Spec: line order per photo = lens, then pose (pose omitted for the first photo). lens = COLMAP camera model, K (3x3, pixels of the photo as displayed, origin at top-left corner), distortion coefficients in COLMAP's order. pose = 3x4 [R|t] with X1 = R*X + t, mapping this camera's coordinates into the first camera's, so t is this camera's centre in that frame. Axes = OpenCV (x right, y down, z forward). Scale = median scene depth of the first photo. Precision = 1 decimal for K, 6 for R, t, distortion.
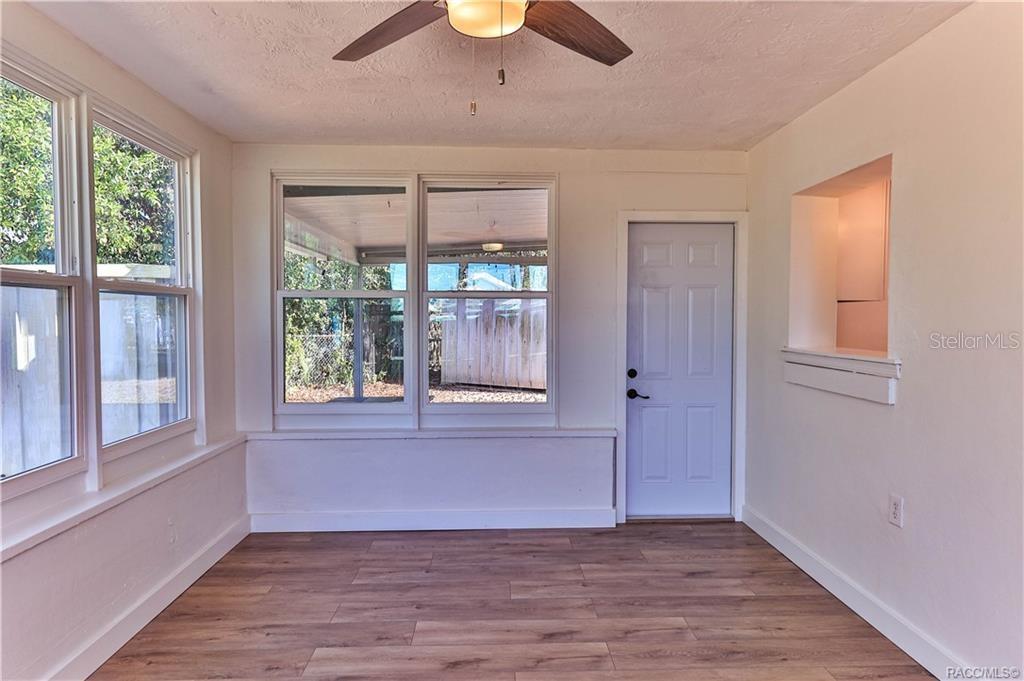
lens RADIAL K [[608.6, 0, 511.6], [0, 608.6, 333.6], [0, 0, 1]] dist [0.005622, 0.002127]
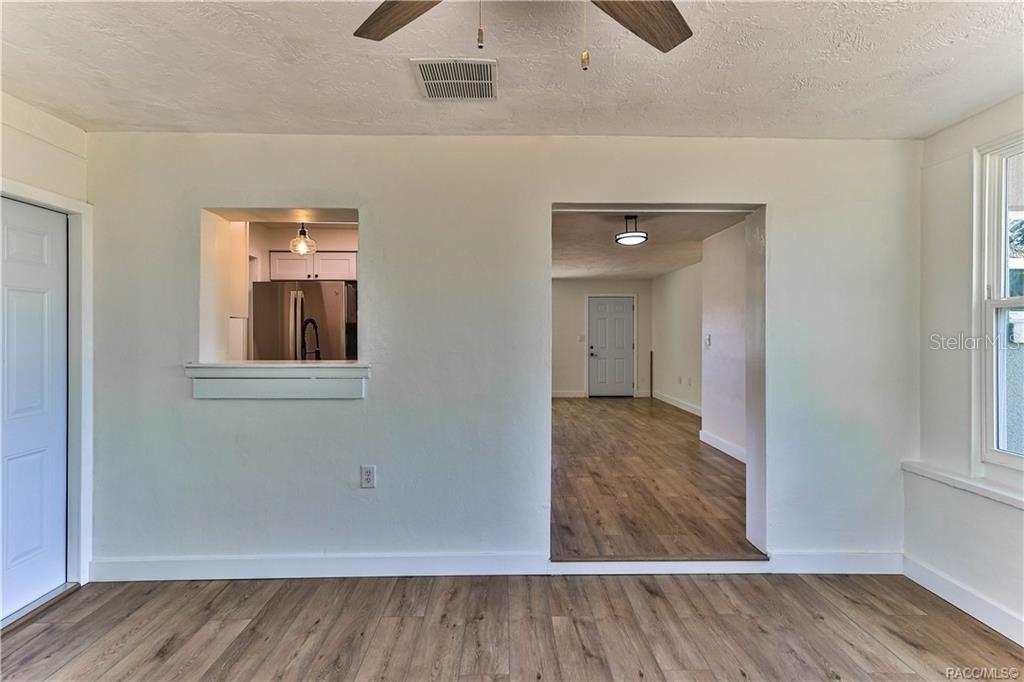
lens RADIAL K [[483.9, 0, 511.9], [0, 483.9, 336.2], [0, 0, 1]] dist [0.013237, -0.002091]
pose [[0.008215, -0.001583, 0.999965, -0.301376], [0.024671, 0.999695, 0.001380, -0.008129], [-0.999662, 0.024659, 0.008252, 0.468955]]
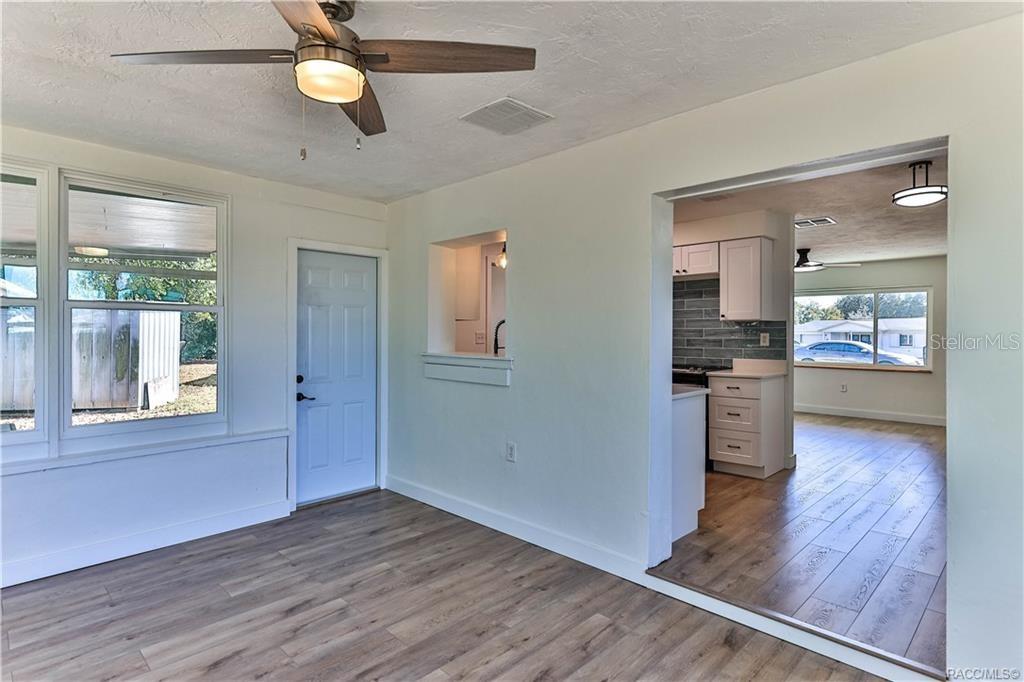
lens RADIAL K [[533.8, 0, 511.4], [0, 533.8, 335.2], [0, 0, 1]] dist [0.006895, 0.002086]
pose [[0.723318, -0.002943, 0.690509, -0.234984], [0.015071, 0.999820, -0.011525, 0.000040], [-0.690351, 0.018743, 0.723232, -0.012114]]
